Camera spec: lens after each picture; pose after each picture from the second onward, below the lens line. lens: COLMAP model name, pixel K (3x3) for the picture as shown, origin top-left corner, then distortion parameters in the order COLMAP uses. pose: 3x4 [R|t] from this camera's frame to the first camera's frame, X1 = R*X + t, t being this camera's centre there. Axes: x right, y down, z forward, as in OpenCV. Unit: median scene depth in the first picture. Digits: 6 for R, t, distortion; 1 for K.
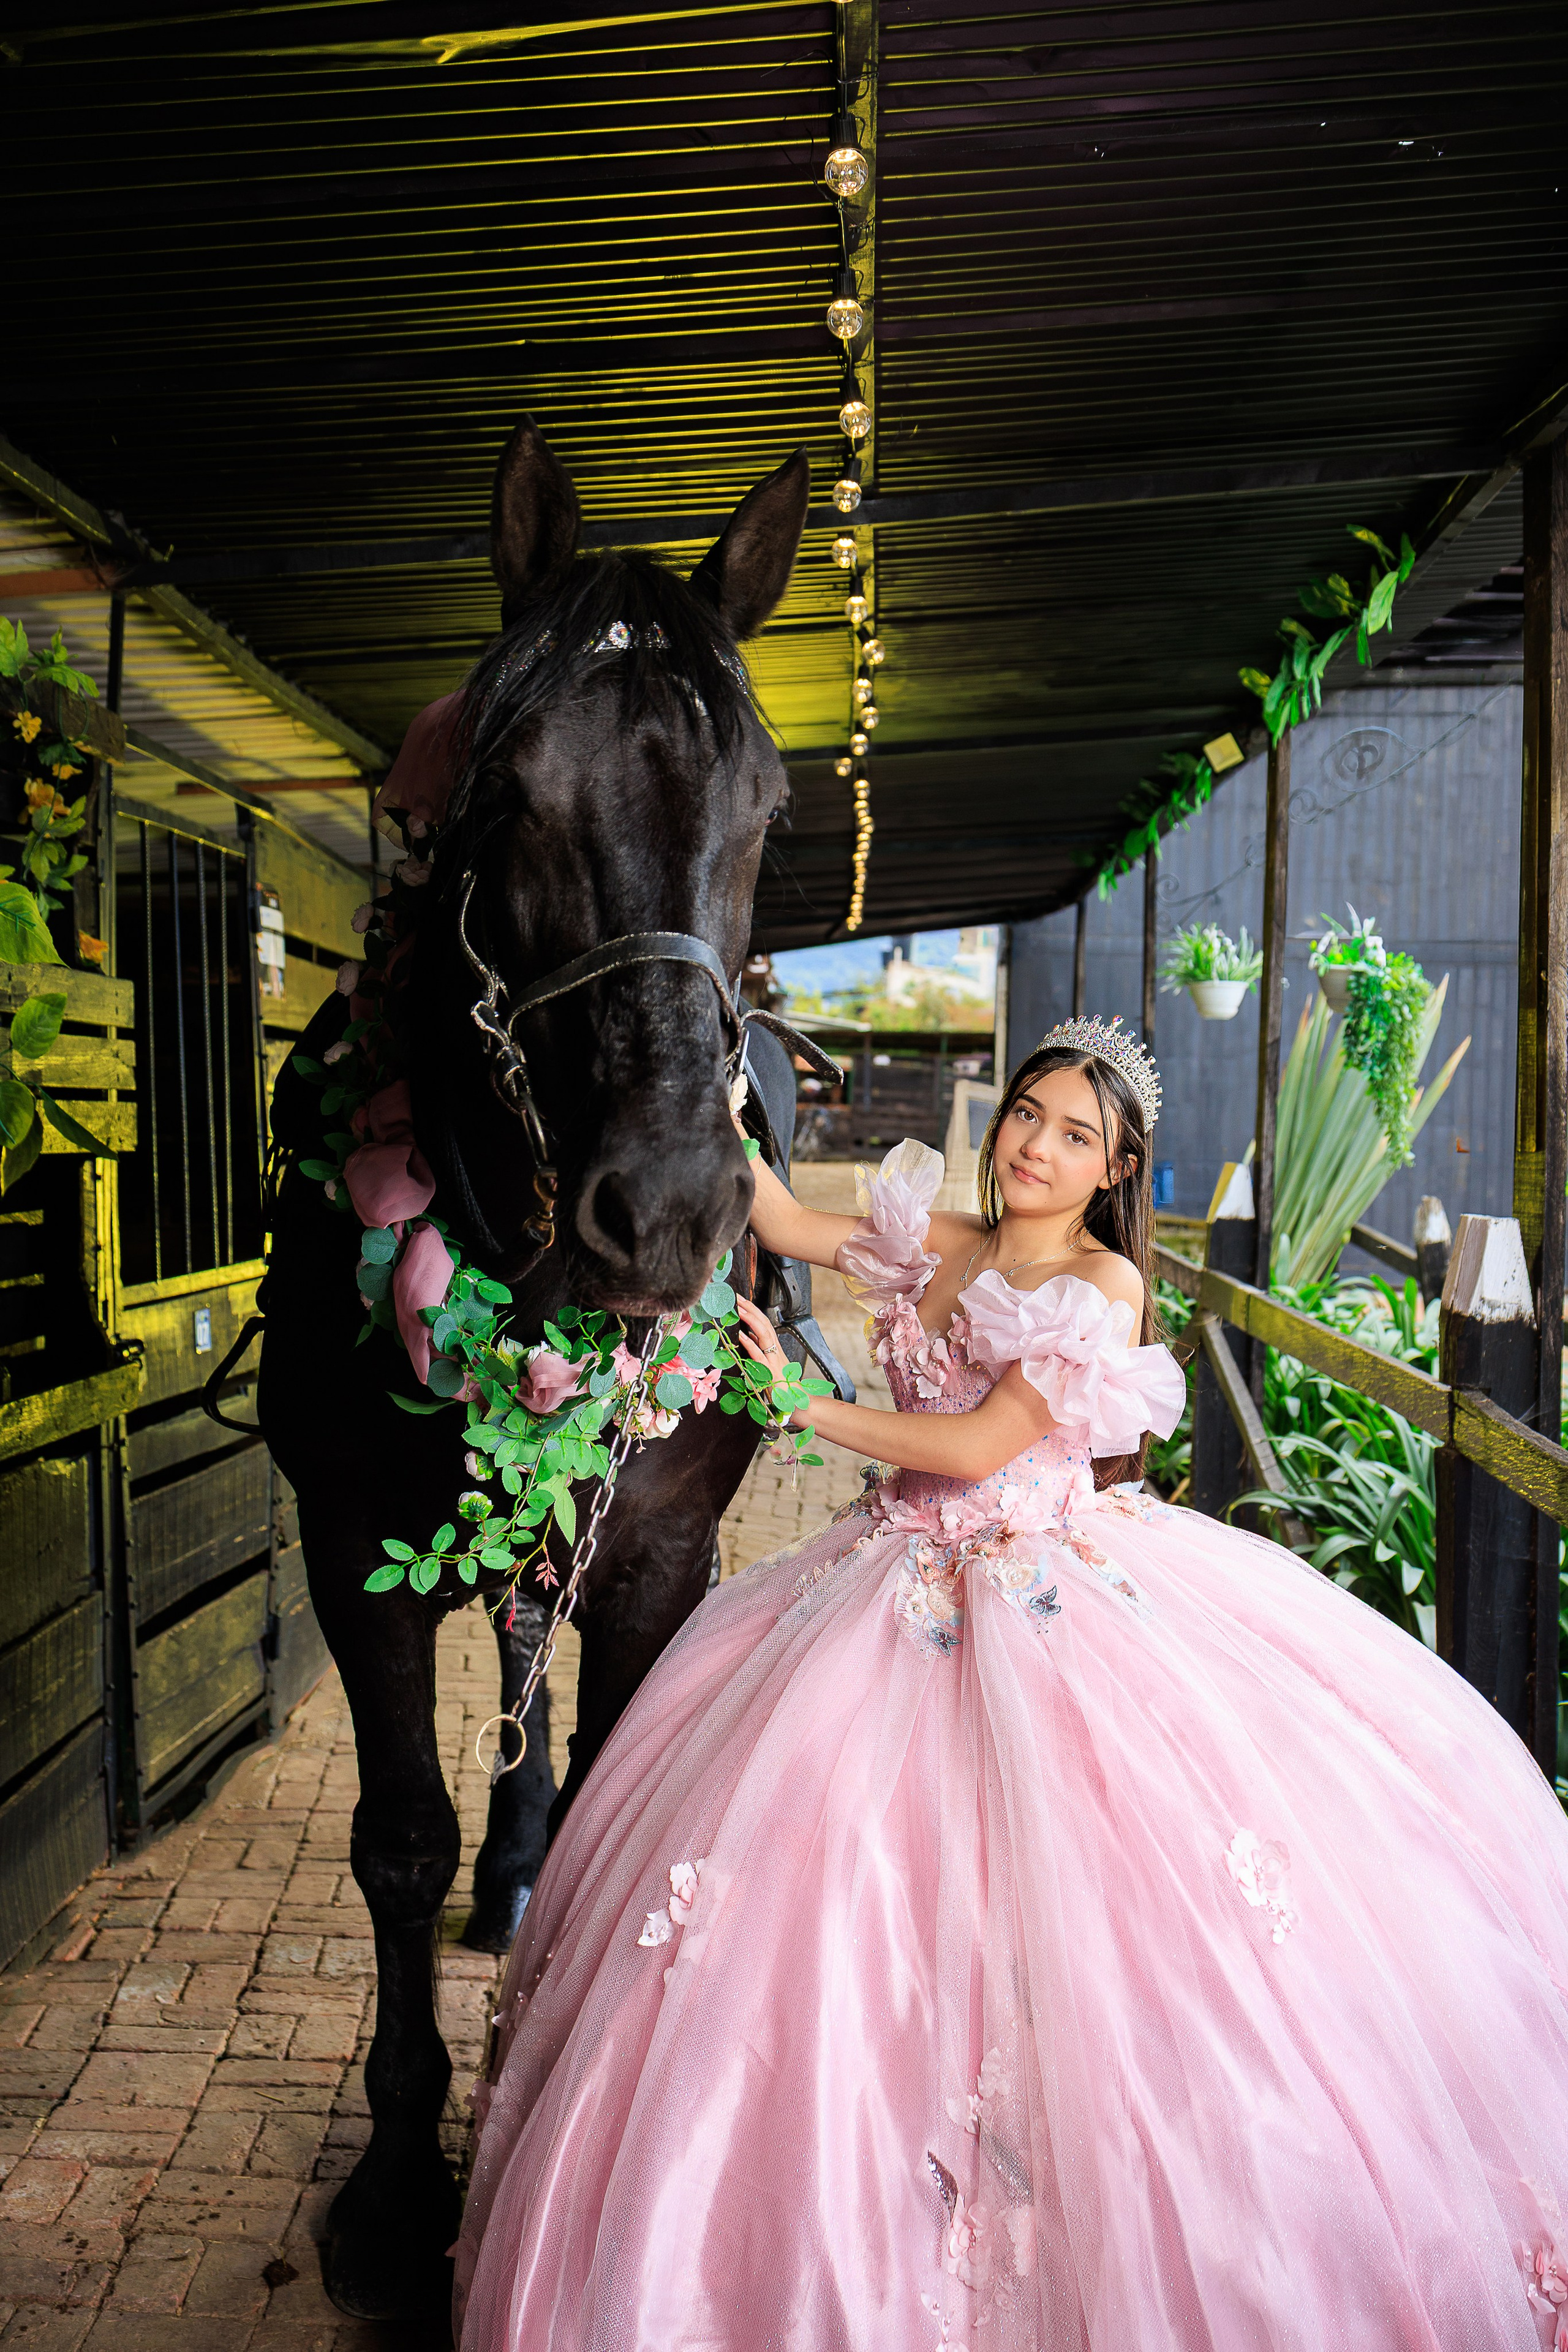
lens RADIAL K [[2590.9, 0, 782.1], [0, 2590.9, 1160.3], [0, 0, 1]] dist [-0.001478, -0.036392]
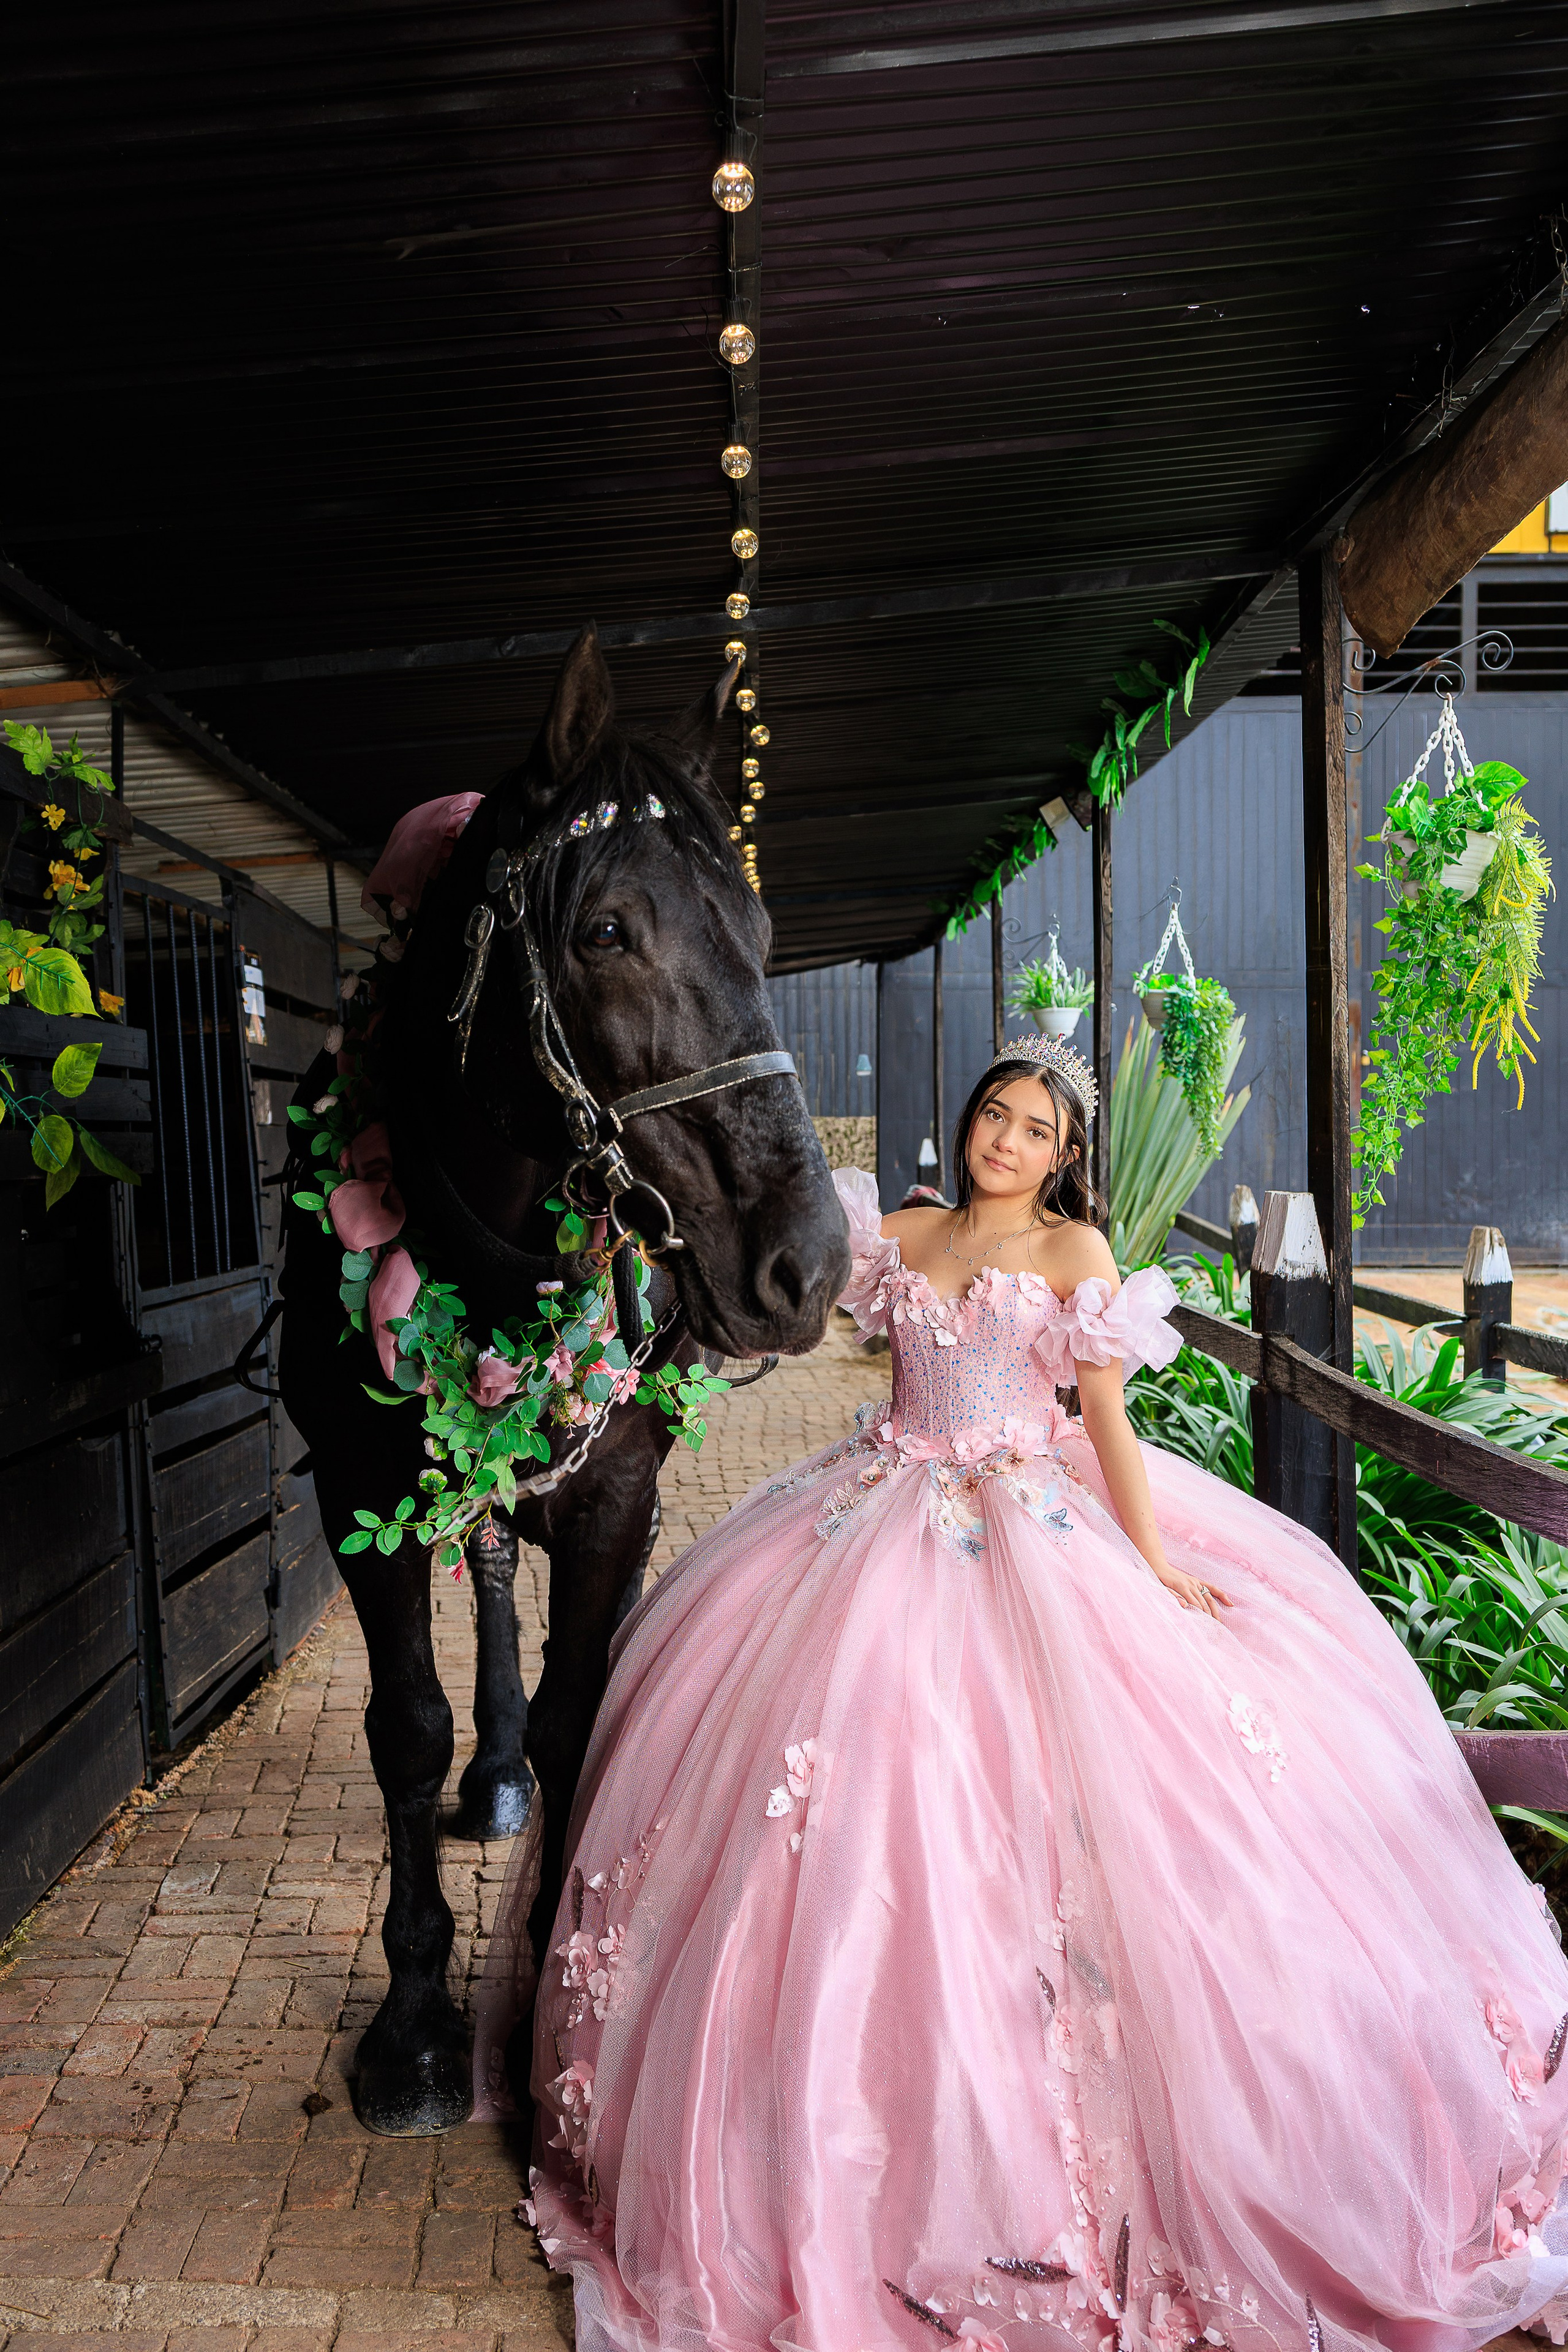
lens RADIAL K [[2249.8, 0, 784.0], [0, 2249.8, 1176.0], [0, 0, 1]] dist [0.008060, 0.009009]
pose [[0.998495, -0.032211, 0.044379, -0.006653], [0.032184, 0.999481, 0.001327, 0.004281], [-0.044399, 0.000103, 0.999014, -0.030497]]
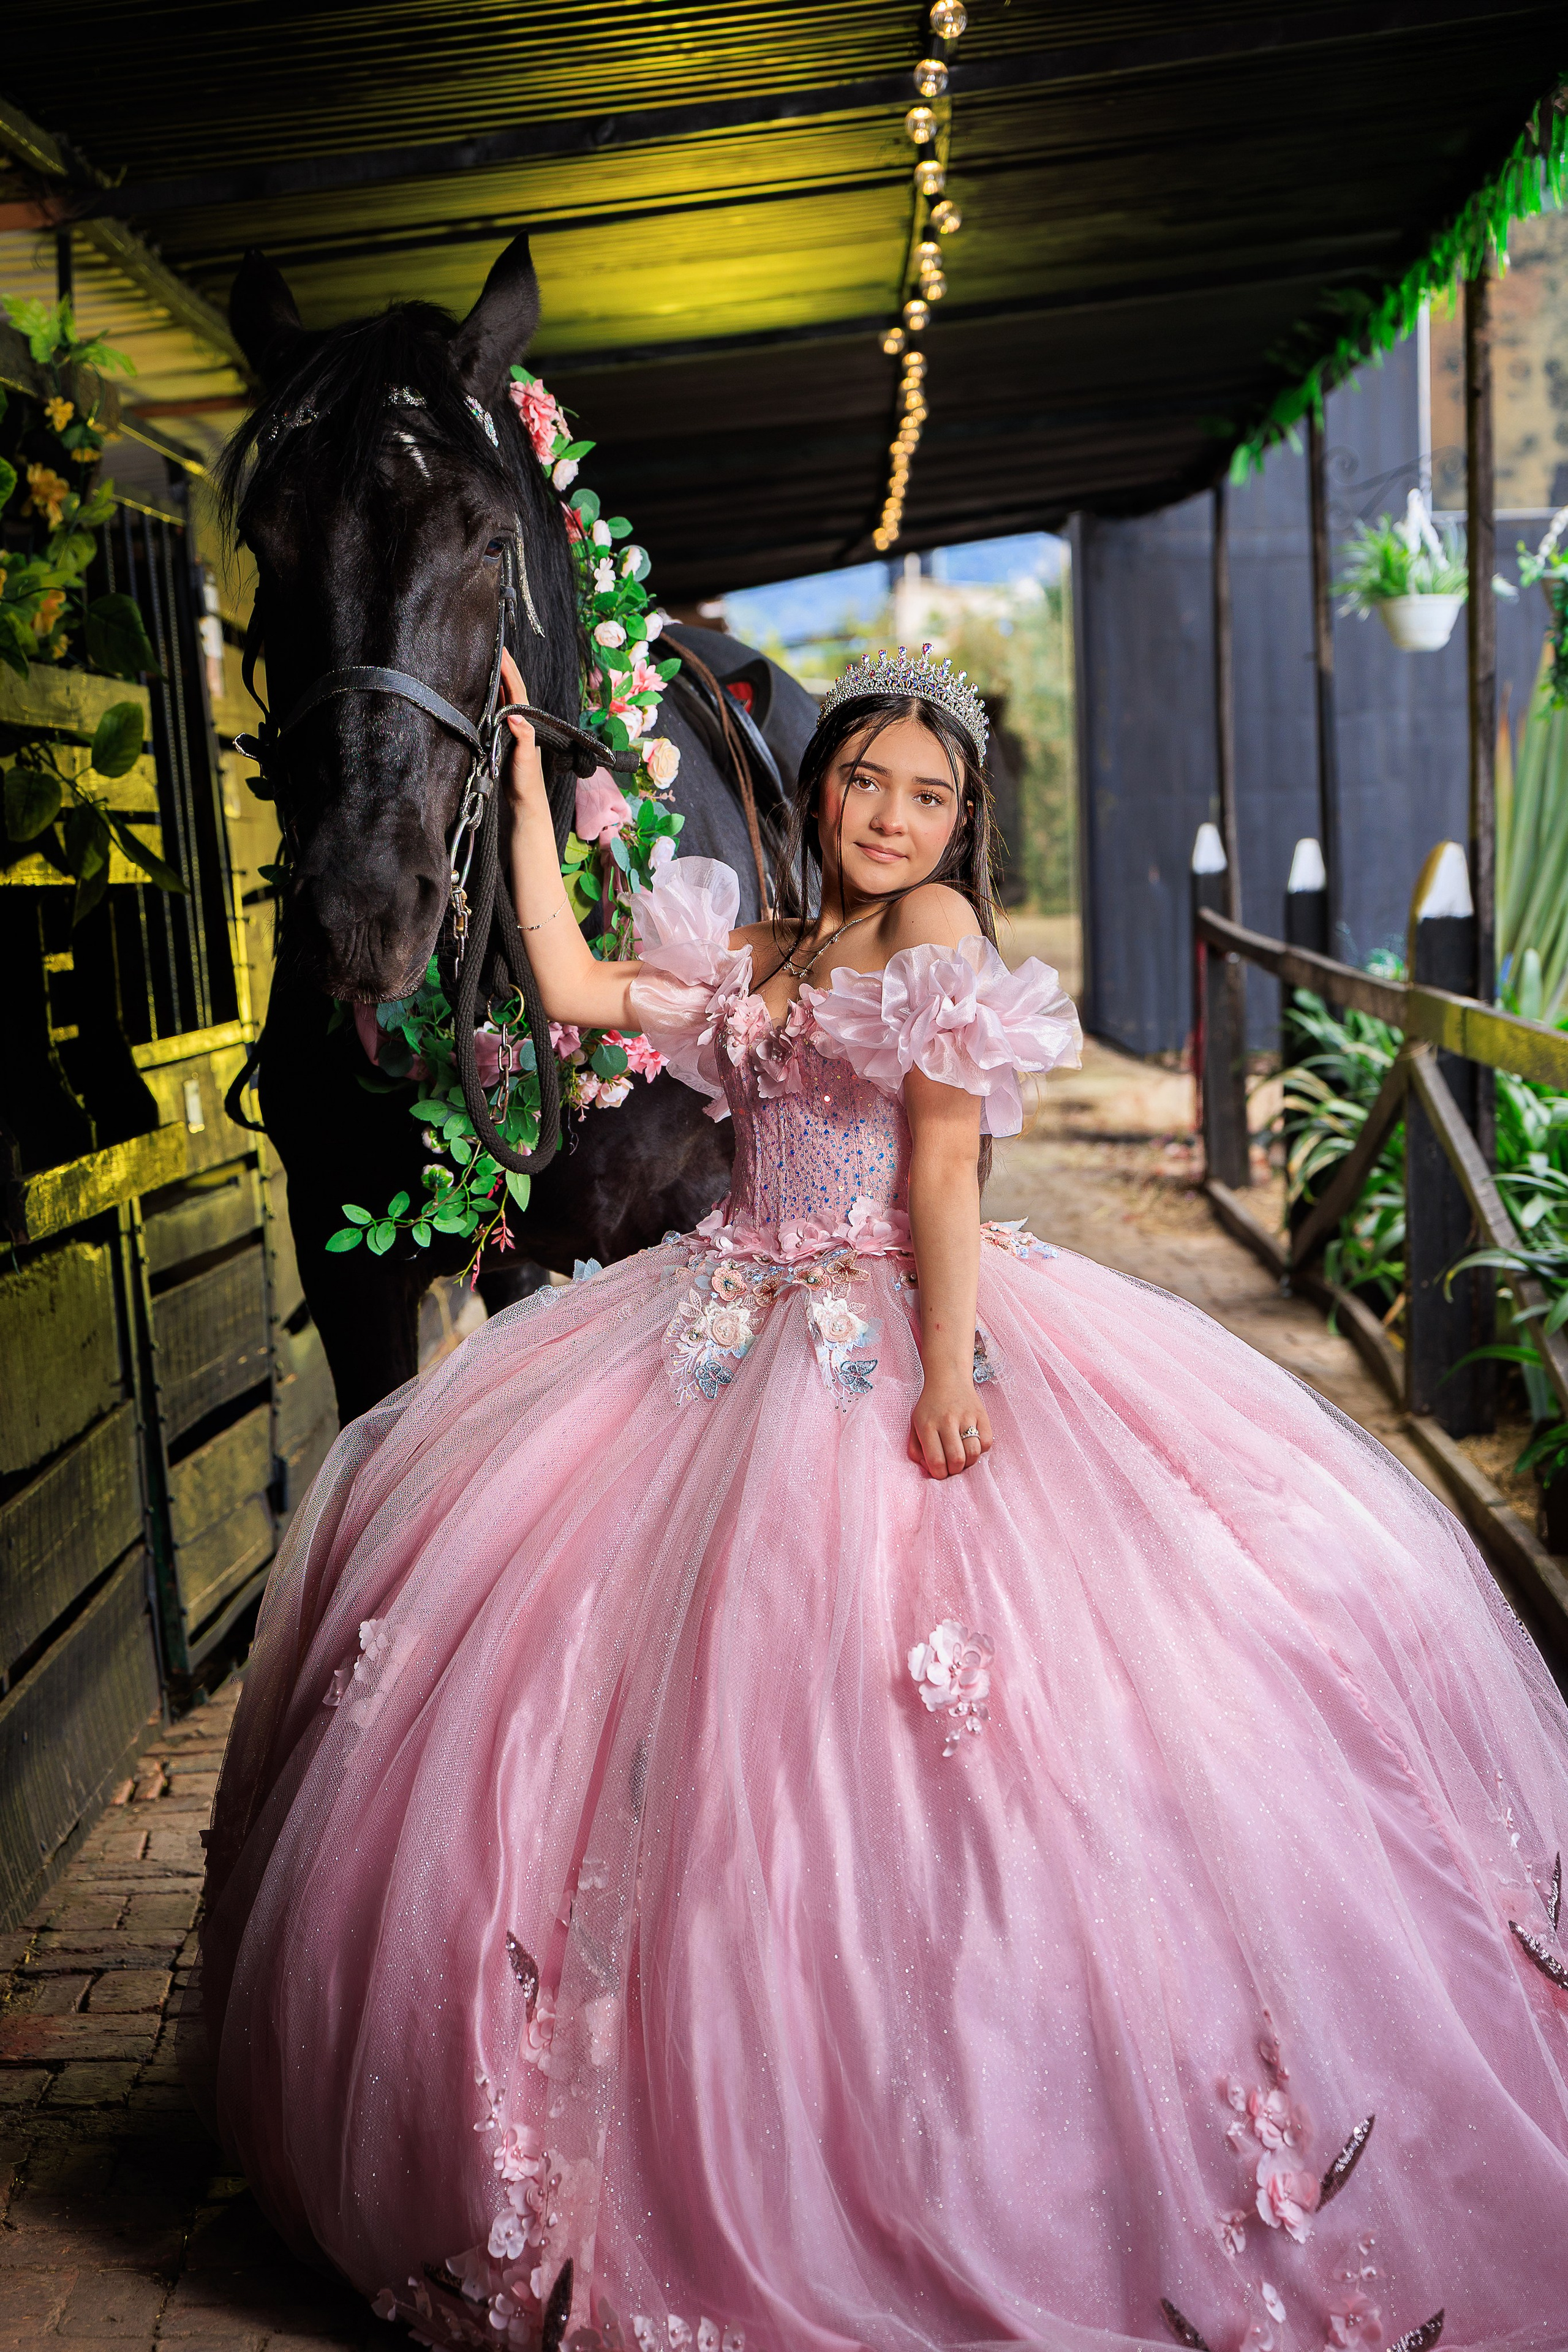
lens RADIAL K [[4227.3, 0, 780.7], [0, 4227.3, 1213.3], [0, 0, 1]] dist [-0.064344, -0.026922]
pose [[0.998209, -0.059743, 0.003228, -0.043118], [0.059371, 0.995772, 0.070091, 0.016918], [-0.007401, -0.069773, 0.997535, -0.355355]]
